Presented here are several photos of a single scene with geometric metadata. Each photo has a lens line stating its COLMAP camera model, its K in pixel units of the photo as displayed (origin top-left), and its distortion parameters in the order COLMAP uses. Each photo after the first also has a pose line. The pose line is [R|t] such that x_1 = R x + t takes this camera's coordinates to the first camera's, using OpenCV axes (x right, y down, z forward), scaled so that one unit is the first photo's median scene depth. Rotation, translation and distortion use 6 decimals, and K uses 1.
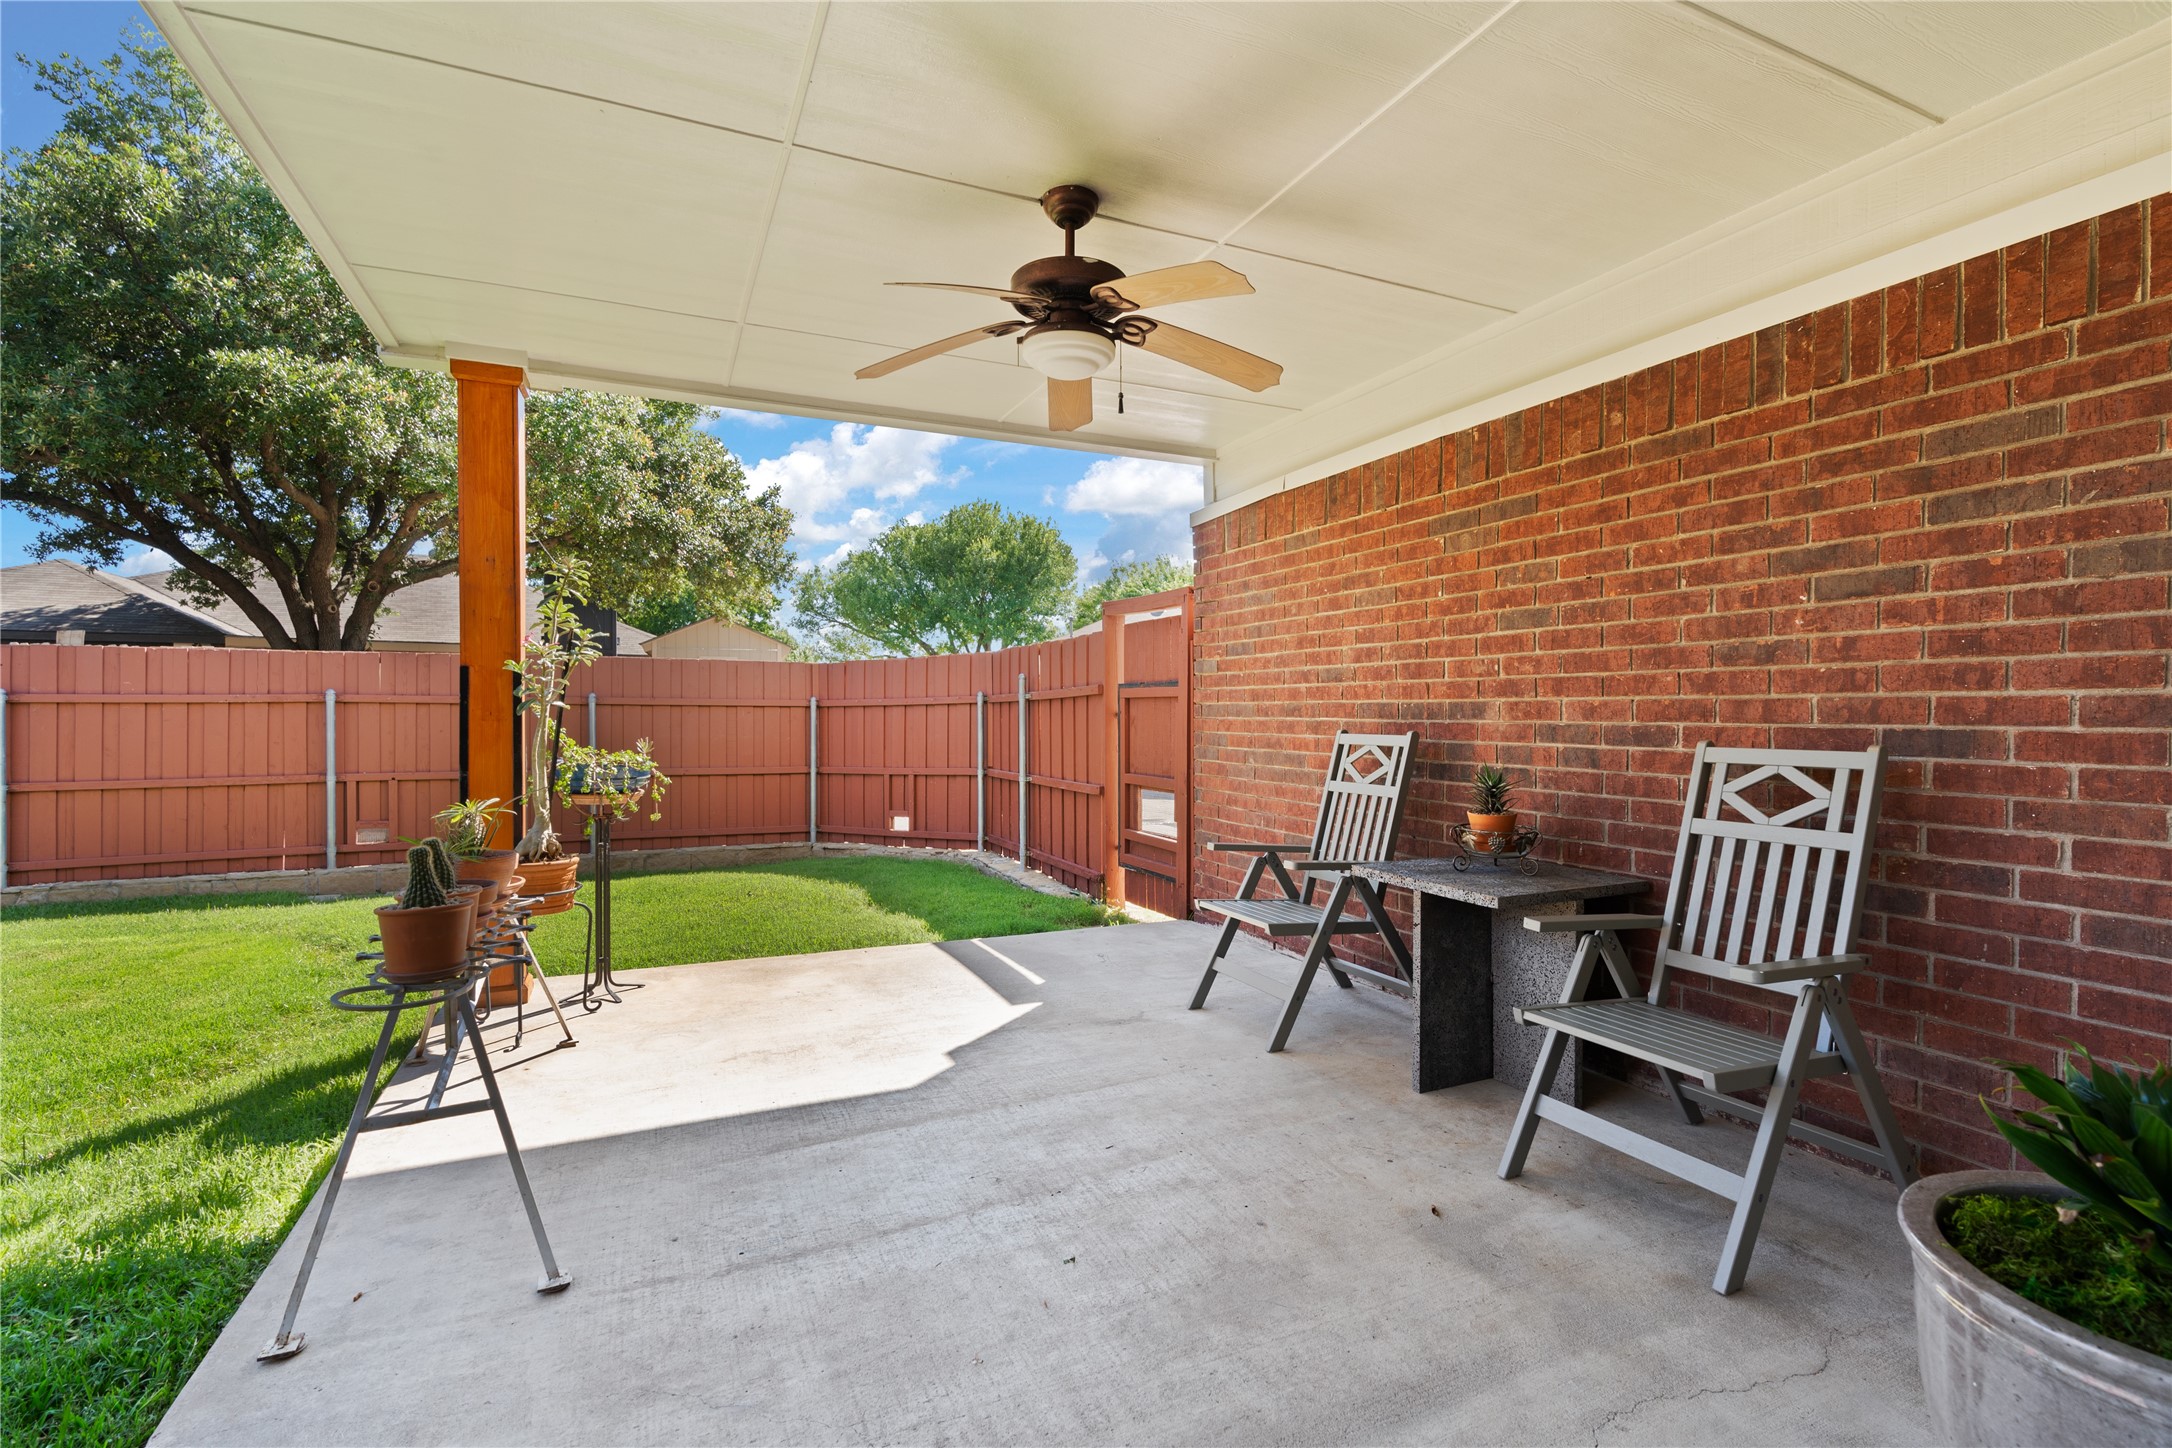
lens RADIAL K [[978.0, 0, 1089.9], [0, 978.0, 717.0], [0, 0, 1]] dist [-0.001258, 0.000038]
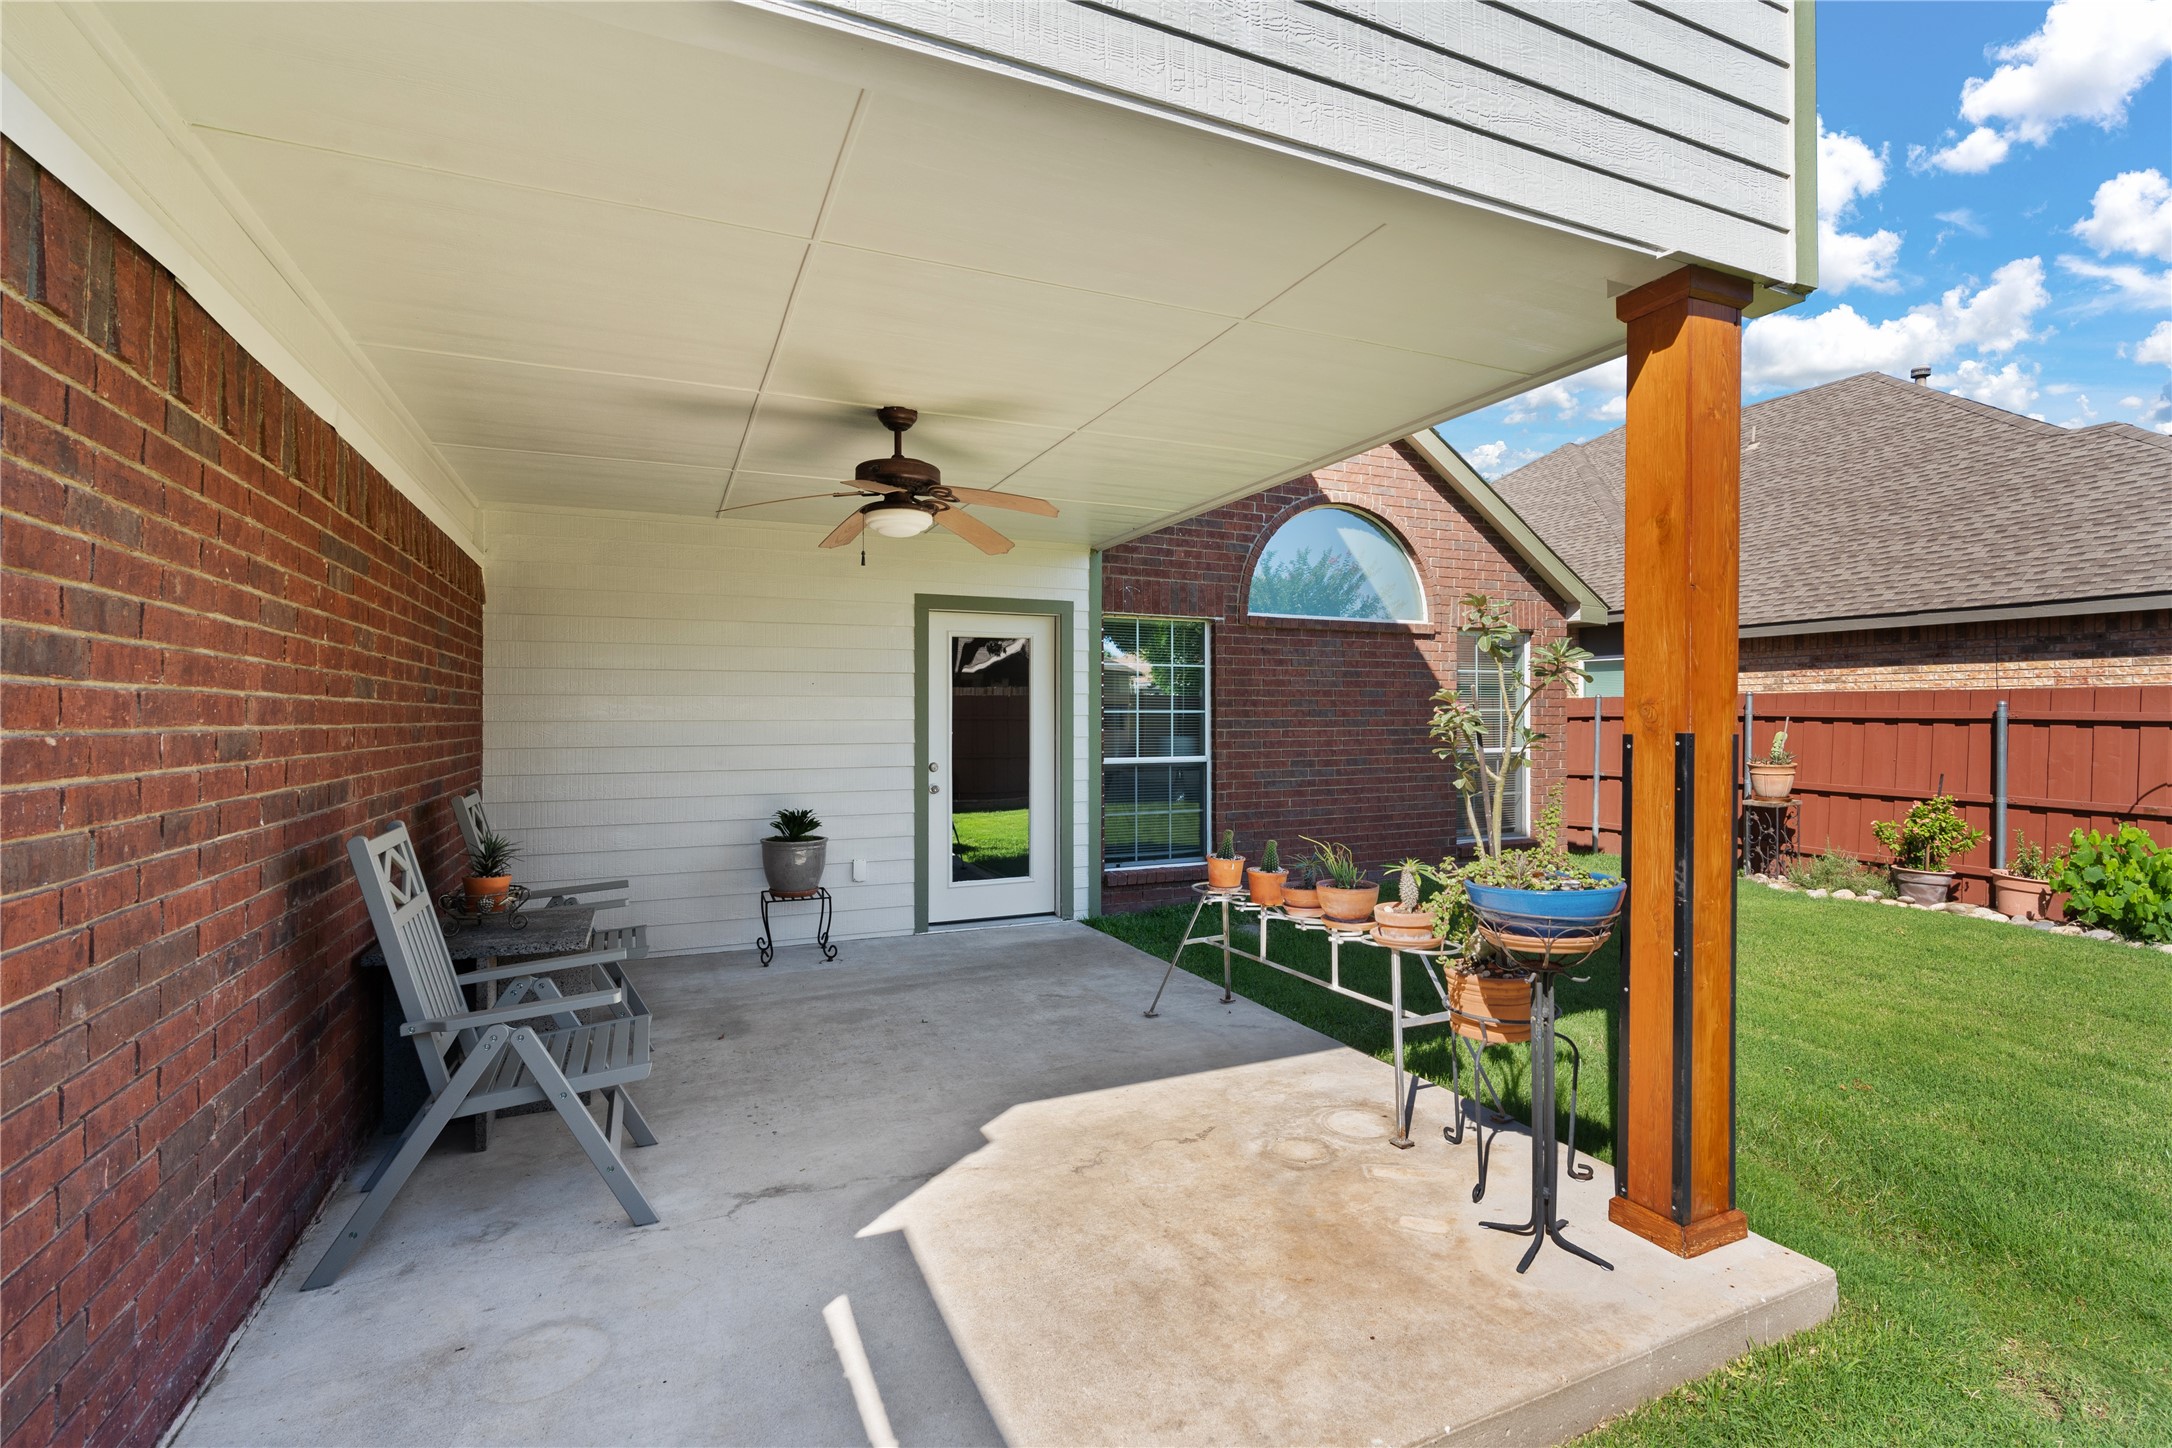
lens RADIAL K [[978.0, 0, 1088.7], [0, 978.0, 722.3], [0, 0, 1]] dist [-0.001258, 0.000038]
pose [[-0.999921, 0.004046, 0.011904, -0.288227], [0.004161, 0.999944, 0.009683, -0.085904], [-0.011864, 0.009732, -0.999882, 2.214985]]
